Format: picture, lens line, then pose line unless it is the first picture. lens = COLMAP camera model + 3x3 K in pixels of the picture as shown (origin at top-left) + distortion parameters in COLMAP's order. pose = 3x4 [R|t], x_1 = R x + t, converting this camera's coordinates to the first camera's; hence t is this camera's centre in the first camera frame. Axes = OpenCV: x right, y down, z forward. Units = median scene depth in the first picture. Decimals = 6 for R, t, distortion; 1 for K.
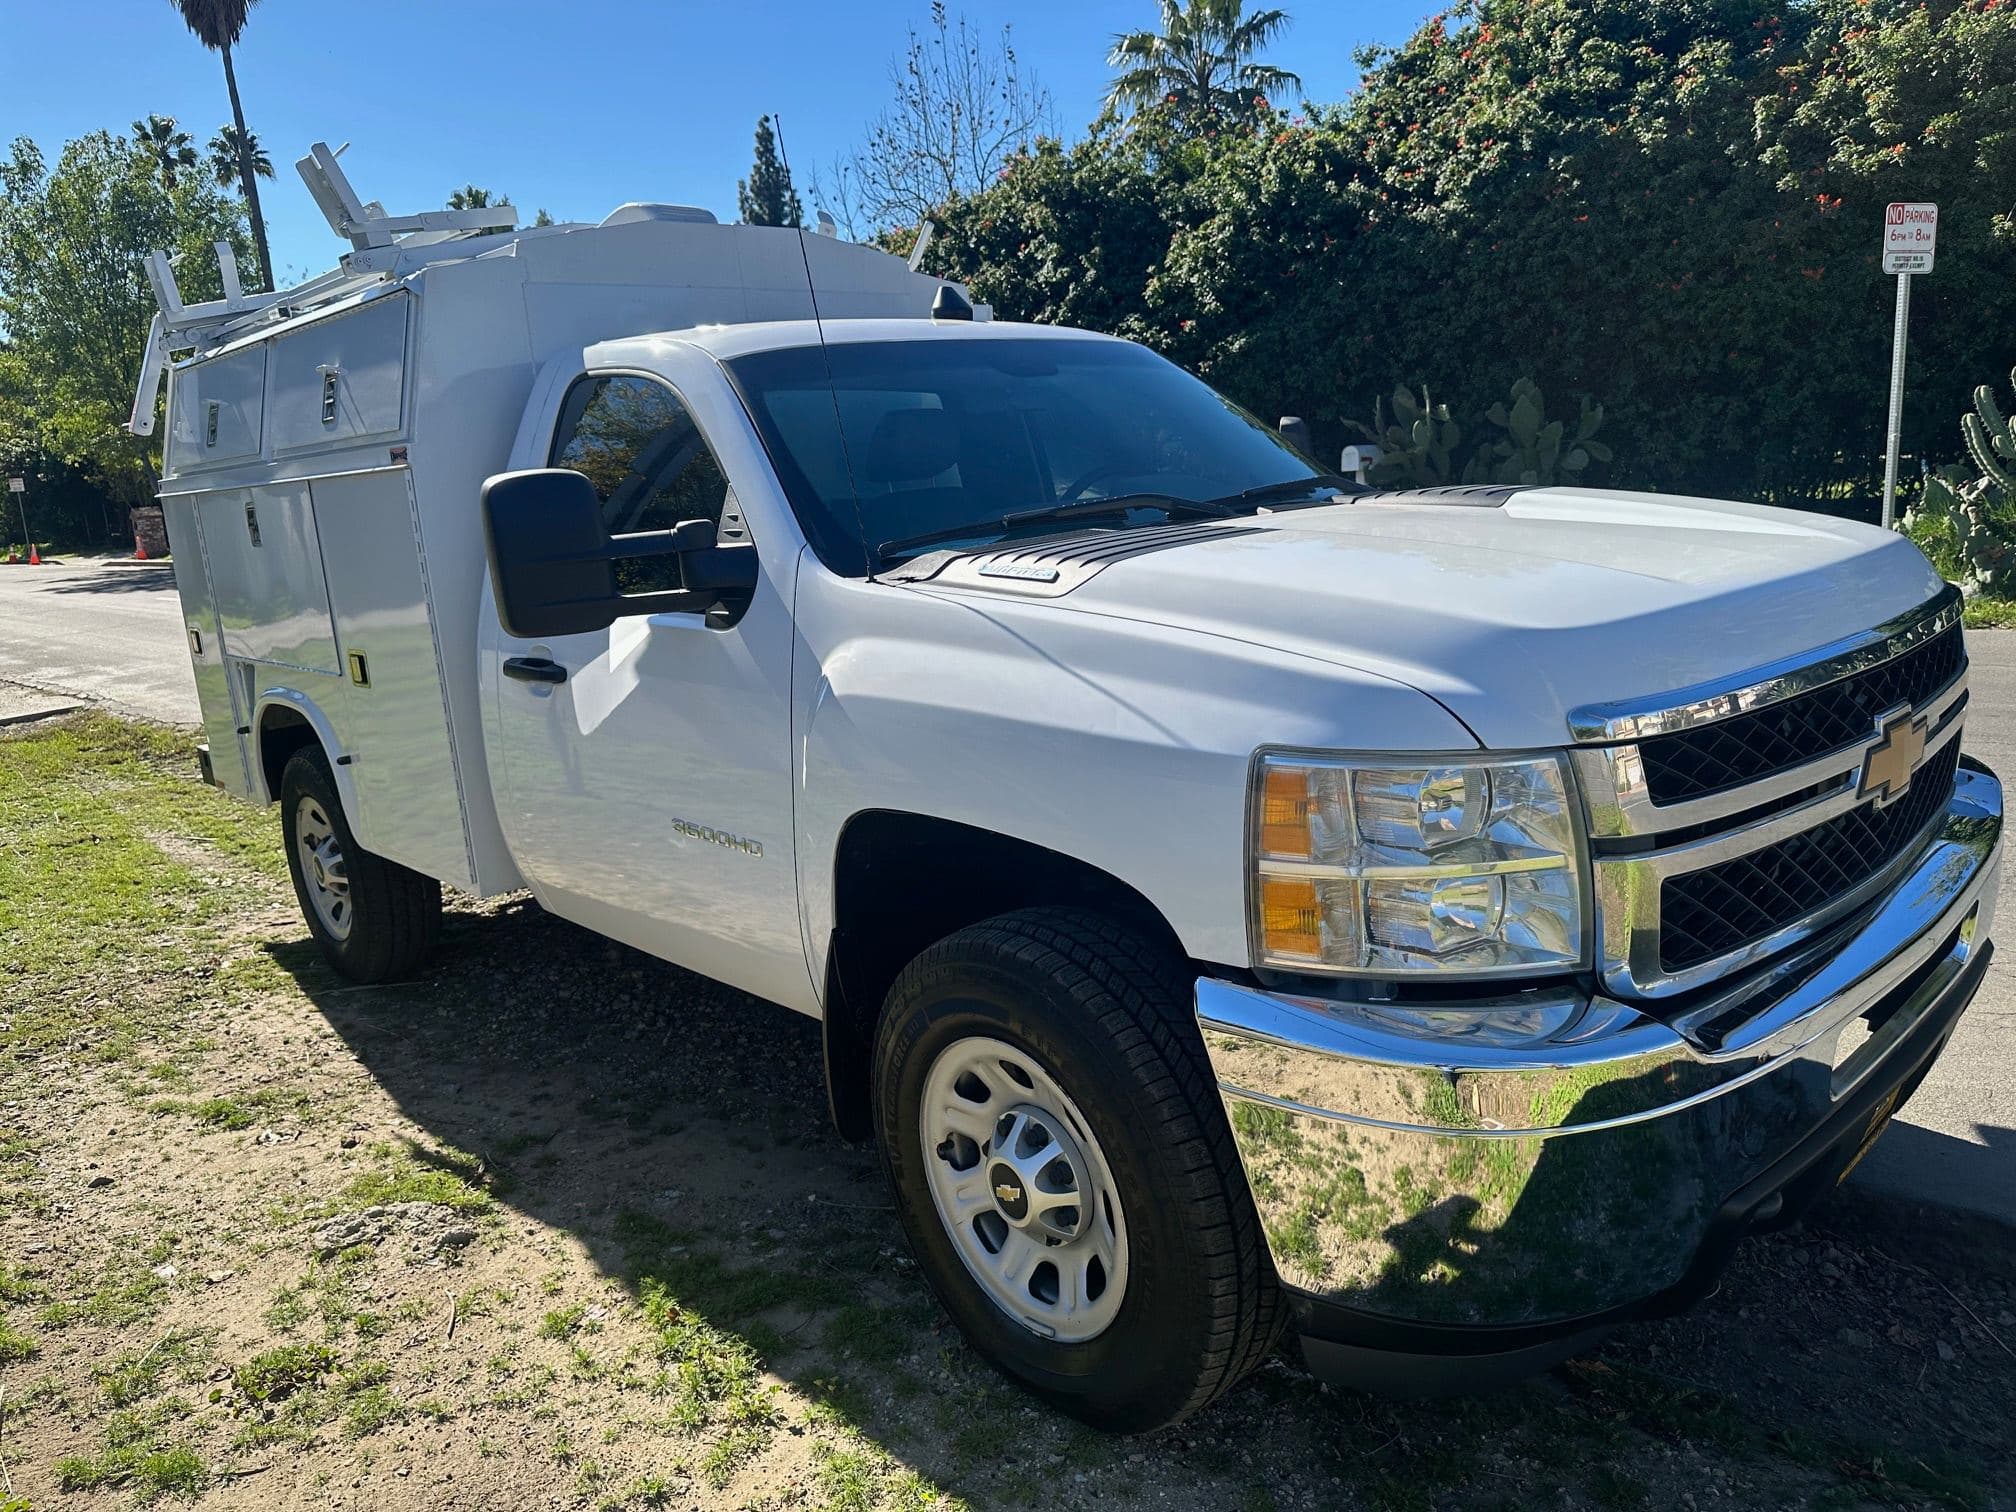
lens RADIAL K [[1437.6, 0, 1005.9], [0, 1437.6, 754.5], [0, 0, 1]] dist [0.010188, -0.021095]
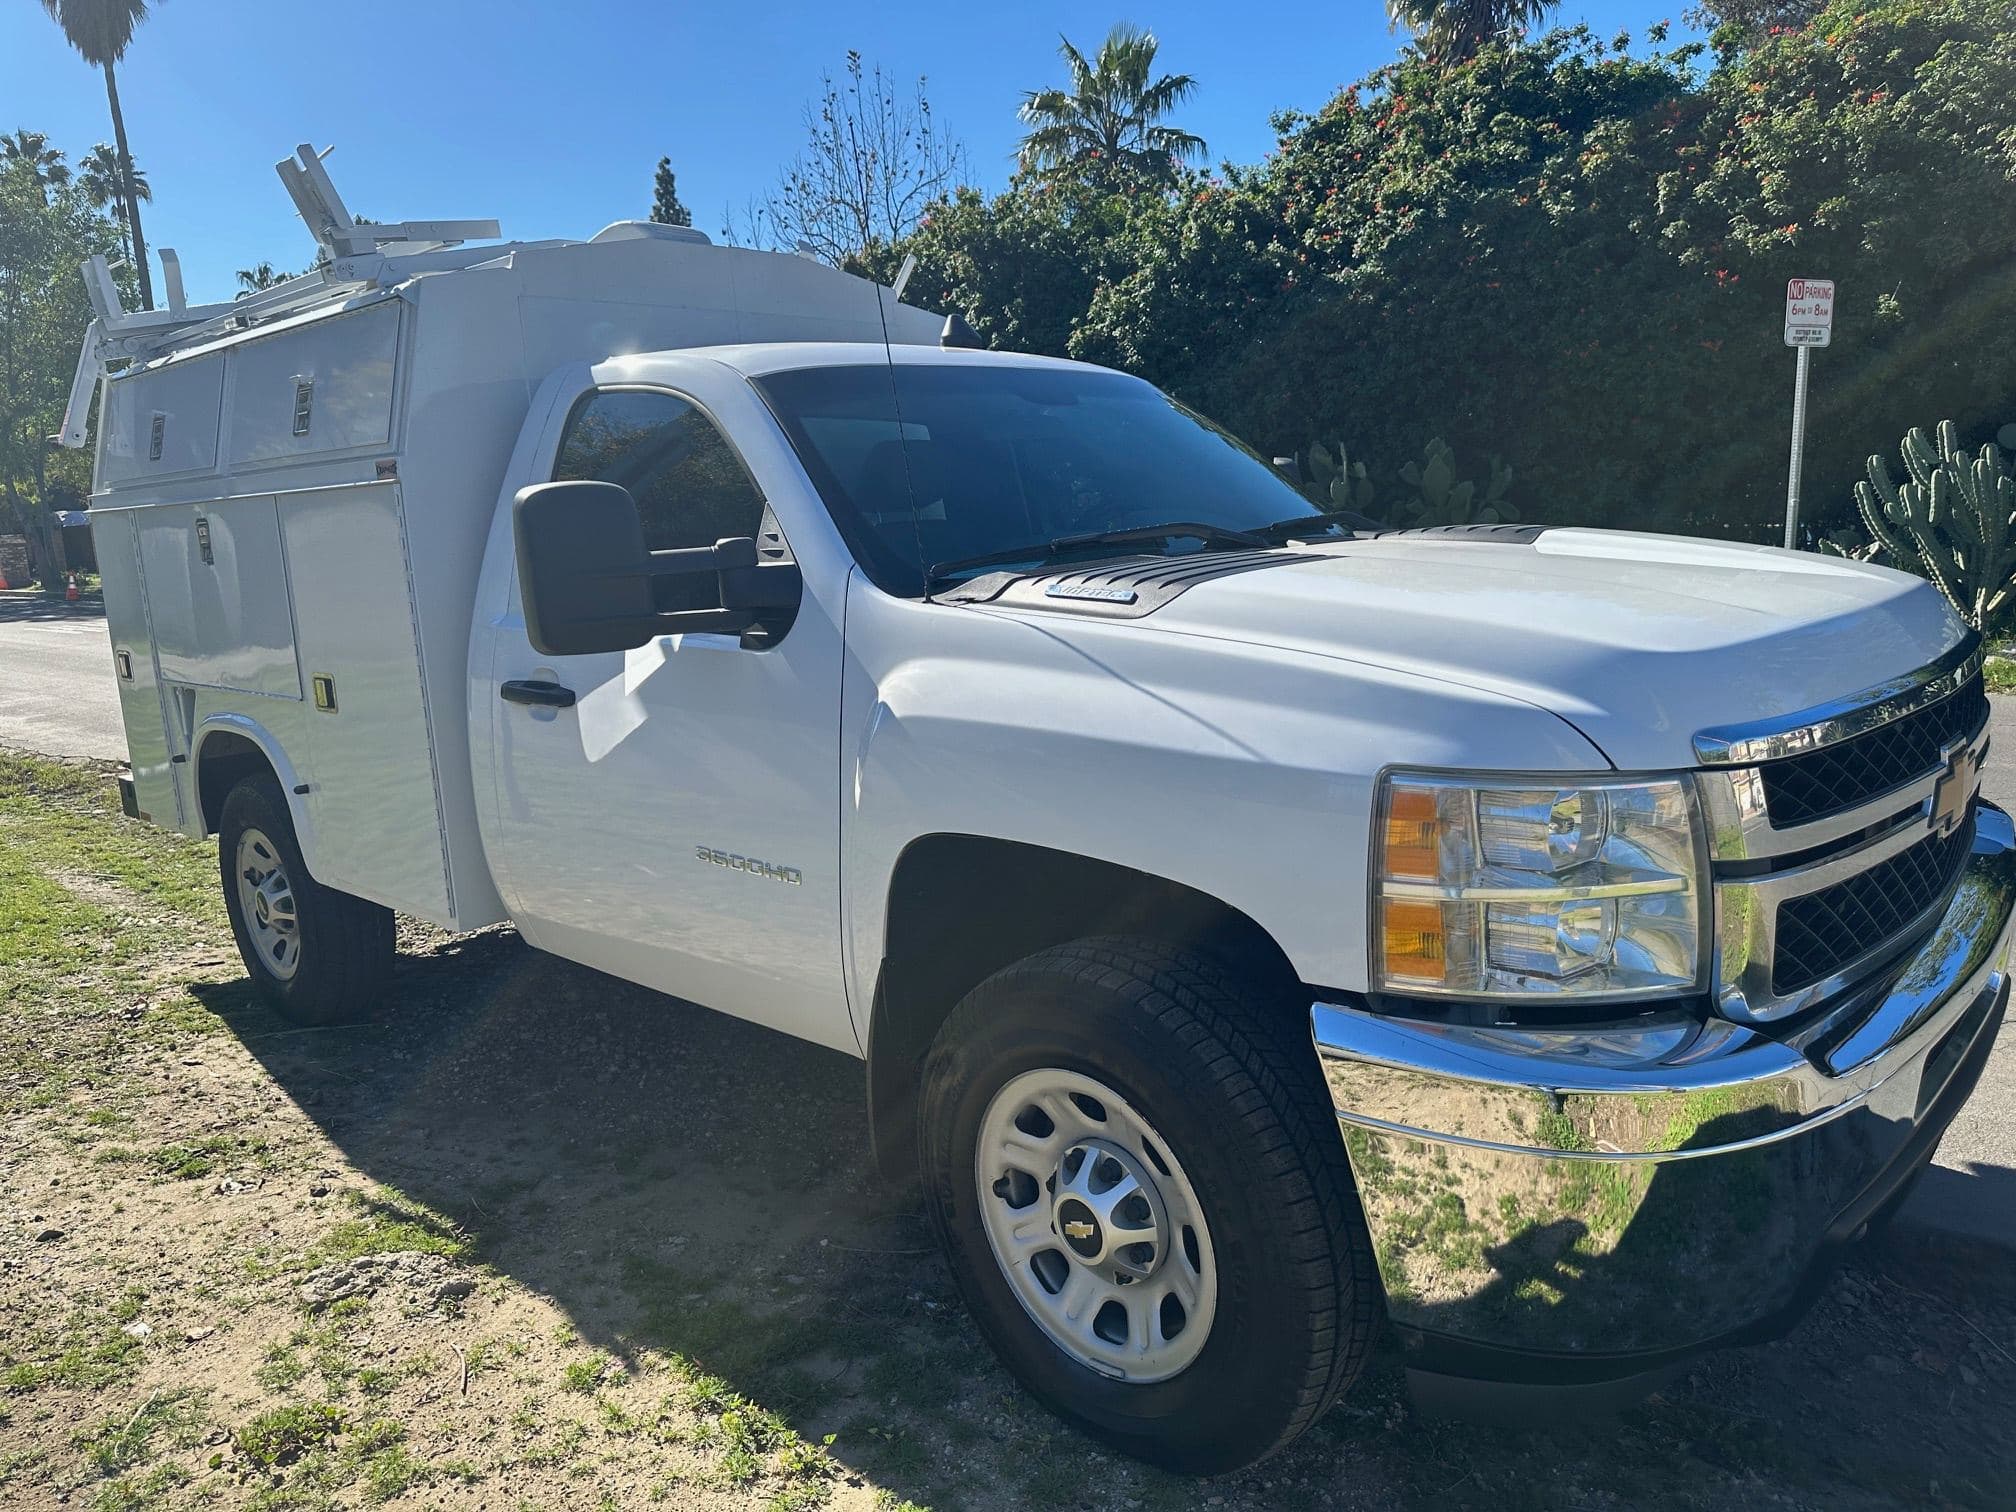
lens RADIAL K [[1437.6, 0, 1005.3], [0, 1437.6, 771.7], [0, 0, 1]] dist [0.010188, -0.021095]
pose [[0.997147, 0.011186, 0.074648, -0.078637], [-0.009506, 0.999694, -0.022822, 0.011433], [-0.074880, 0.022047, 0.996949, 0.017354]]
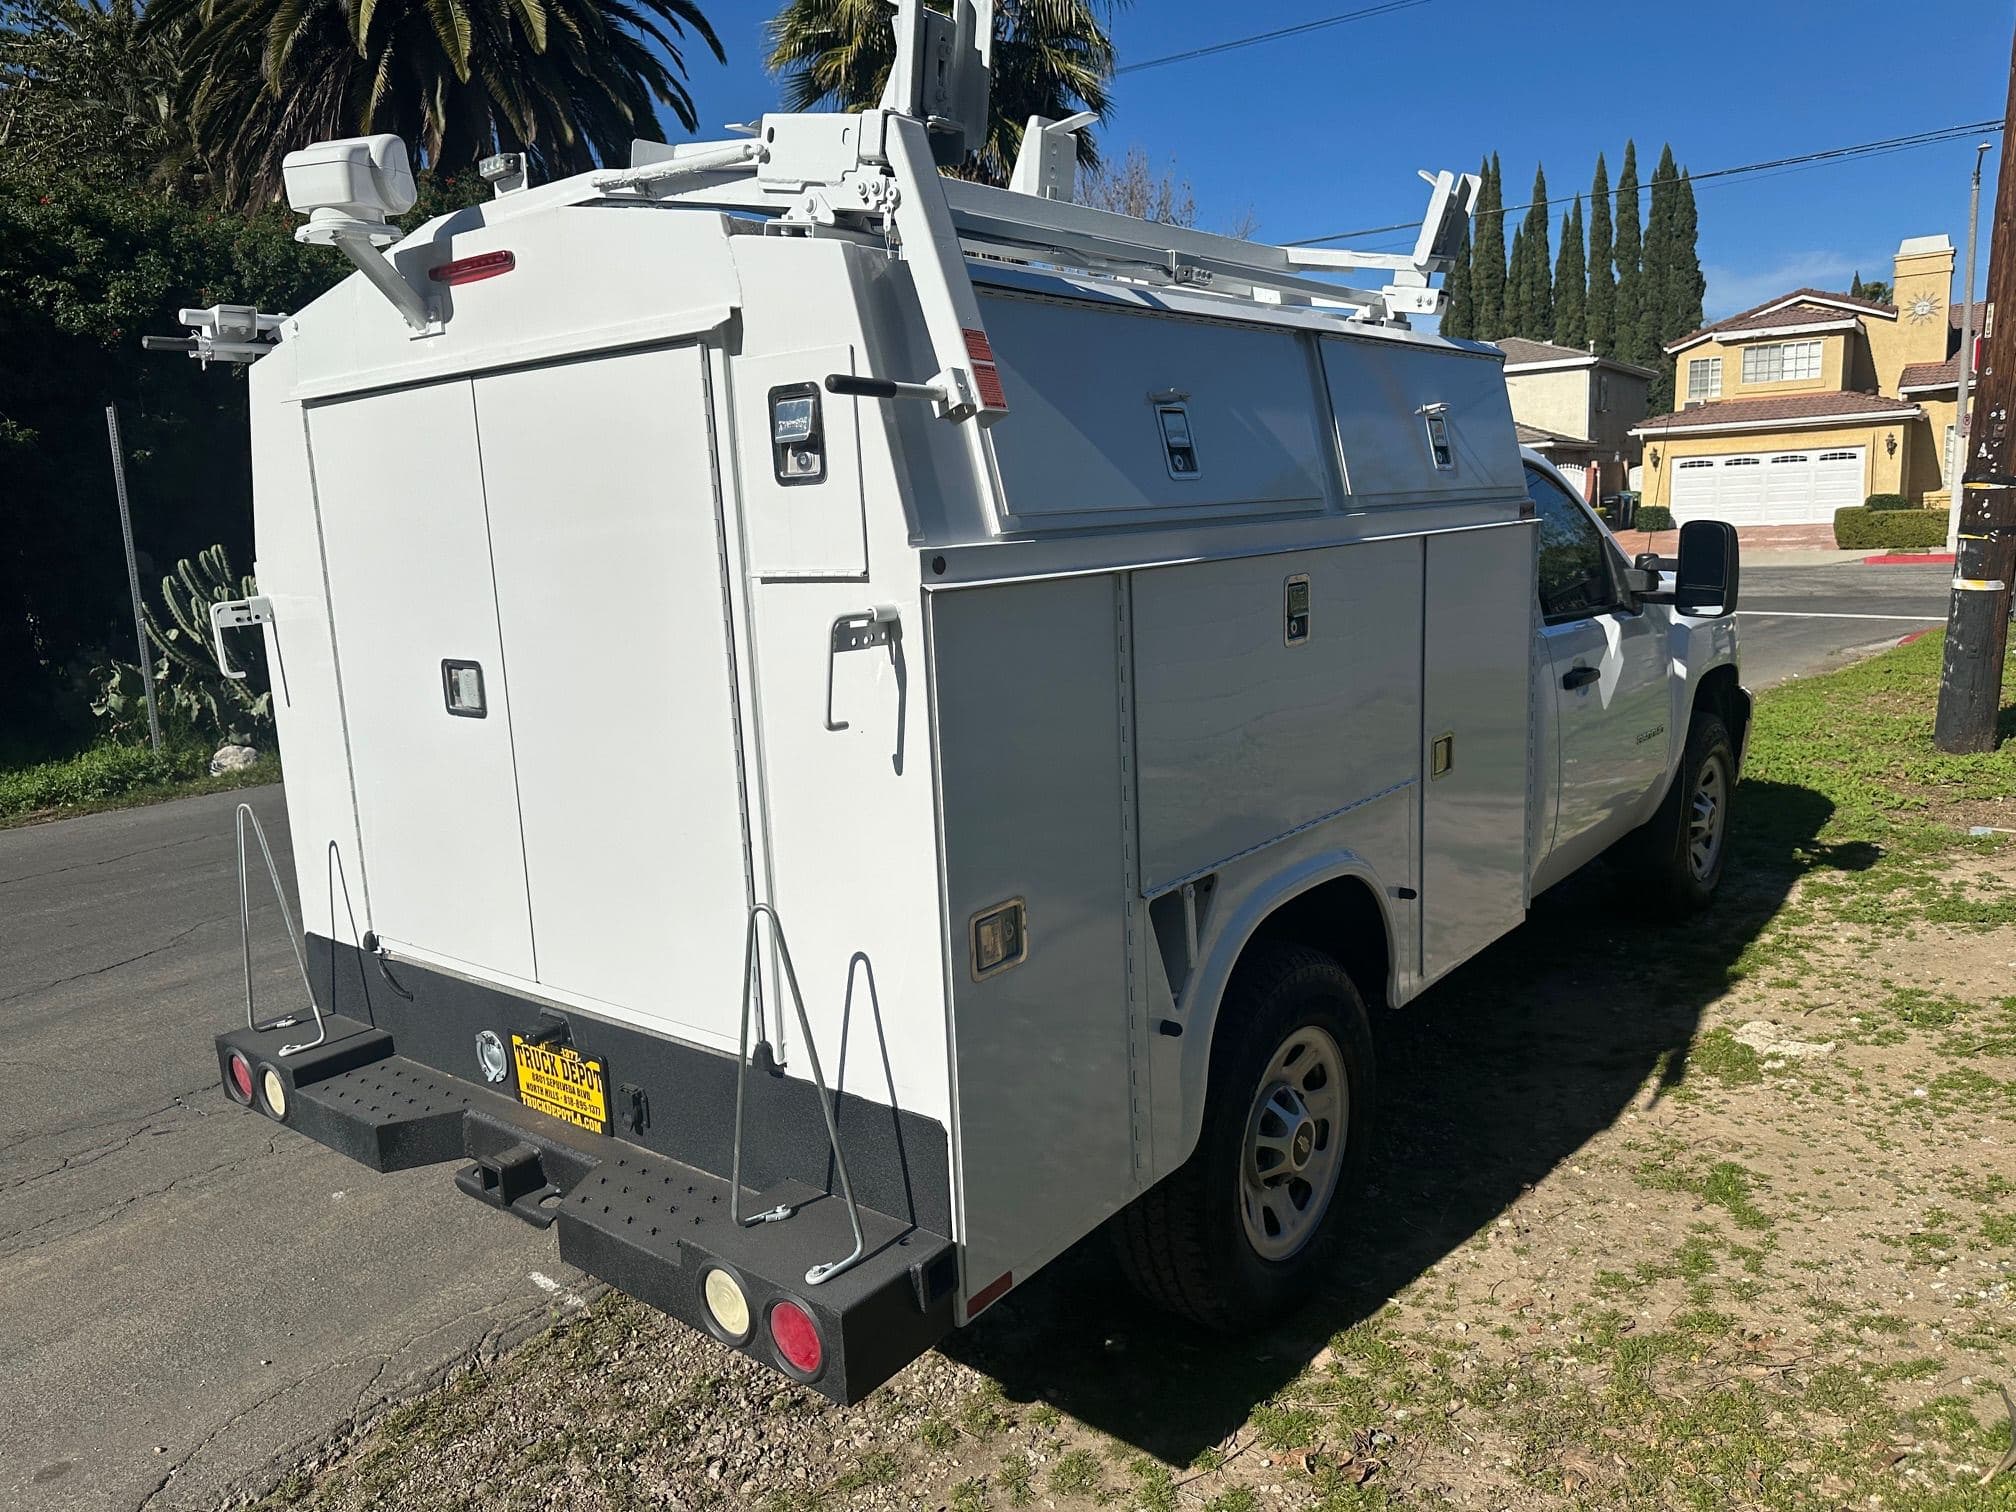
lens RADIAL K [[1437.6, 0, 997.9], [0, 1437.6, 754.4], [0, 0, 1]] dist [0.010188, -0.021095]
pose [[-0.141403, -0.087816, 0.986049, -1.411816], [0.259532, 0.957930, 0.122530, -0.262143], [-0.955326, 0.273237, -0.112663, 1.519001]]
